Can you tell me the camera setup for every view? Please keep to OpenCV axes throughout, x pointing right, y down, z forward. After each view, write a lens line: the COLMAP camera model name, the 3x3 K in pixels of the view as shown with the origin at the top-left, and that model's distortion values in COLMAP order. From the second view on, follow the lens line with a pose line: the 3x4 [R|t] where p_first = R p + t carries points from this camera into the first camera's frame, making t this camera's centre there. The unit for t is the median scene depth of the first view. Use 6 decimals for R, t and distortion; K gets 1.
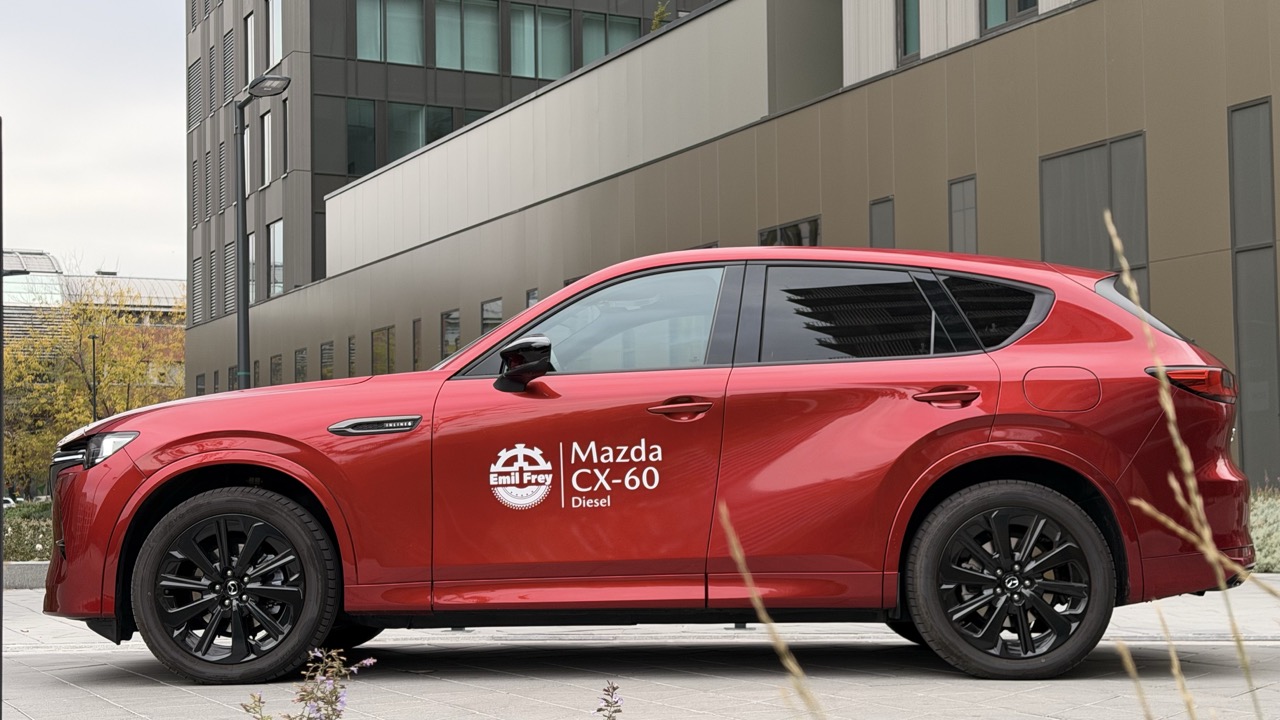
lens RADIAL K [[1793.2, 0, 640.0], [0, 1793.2, 360.0], [0, 0, 1]] dist [0.129554, 0.005091]
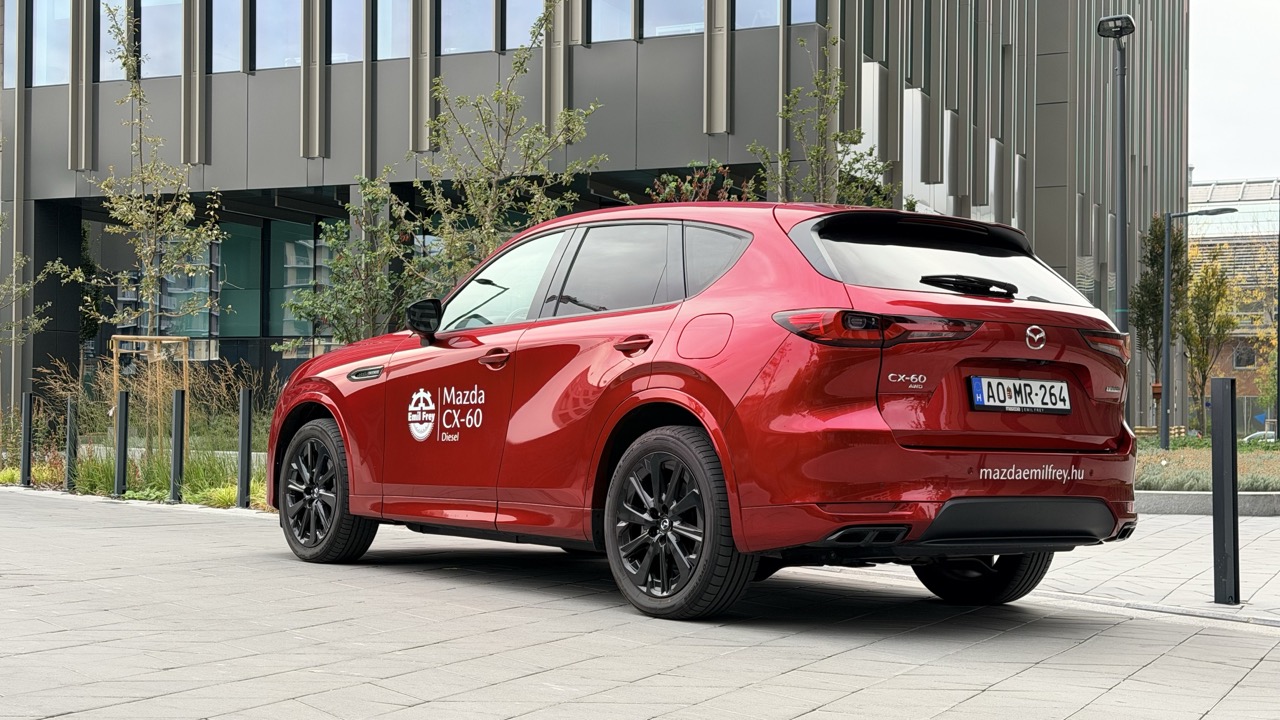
lens RADIAL K [[1793.2, 0, 640.0], [0, 1793.2, 360.0], [0, 0, 1]] dist [0.129554, 0.005091]
pose [[0.628811, -0.006419, -0.777532, 0.986965], [0.037153, 0.999072, 0.021799, 0.005969], [0.776670, -0.042595, 0.628466, 0.343262]]
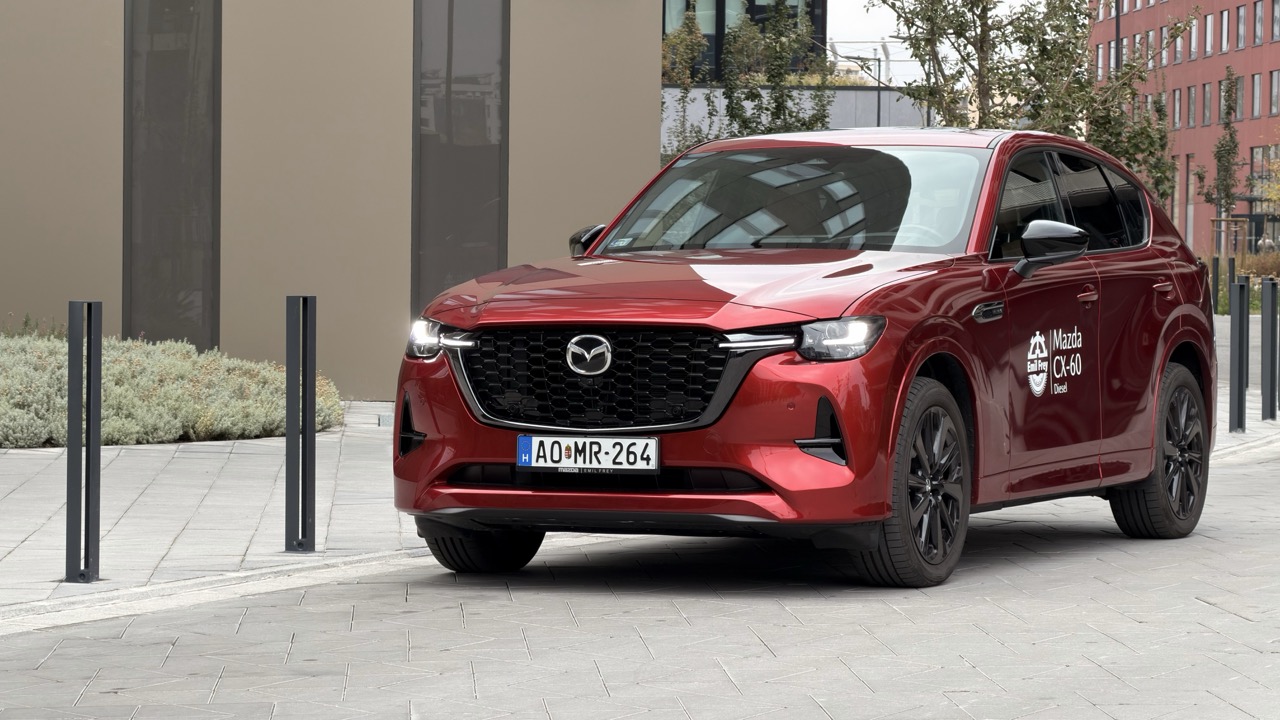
lens RADIAL K [[3855.8, 0, 640.0], [0, 3855.8, 360.0], [0, 0, 1]] dist [0.077977, -0.134715]
pose [[0.392311, -0.008453, 0.919794, -2.120474], [-0.082303, 0.995624, 0.044254, -0.013770], [-0.916143, -0.093063, 0.389899, 0.368113]]
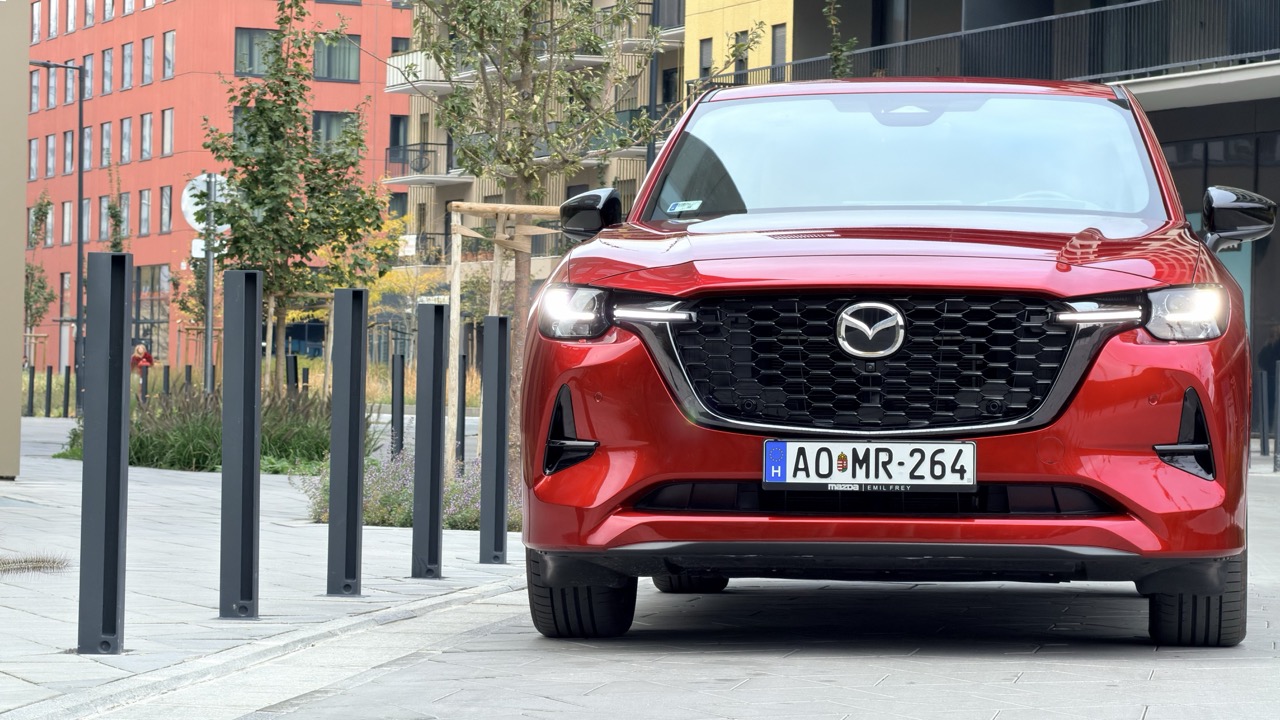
lens RADIAL K [[3855.8, 0, 640.0], [0, 3855.8, 360.0], [0, 0, 1]] dist [0.077977, -0.134715]
pose [[0.095550, 0.024700, 0.995118, -1.773644], [-0.092965, 0.995544, -0.015784, 0.112795], [-0.991074, -0.091003, 0.097420, 1.091739]]
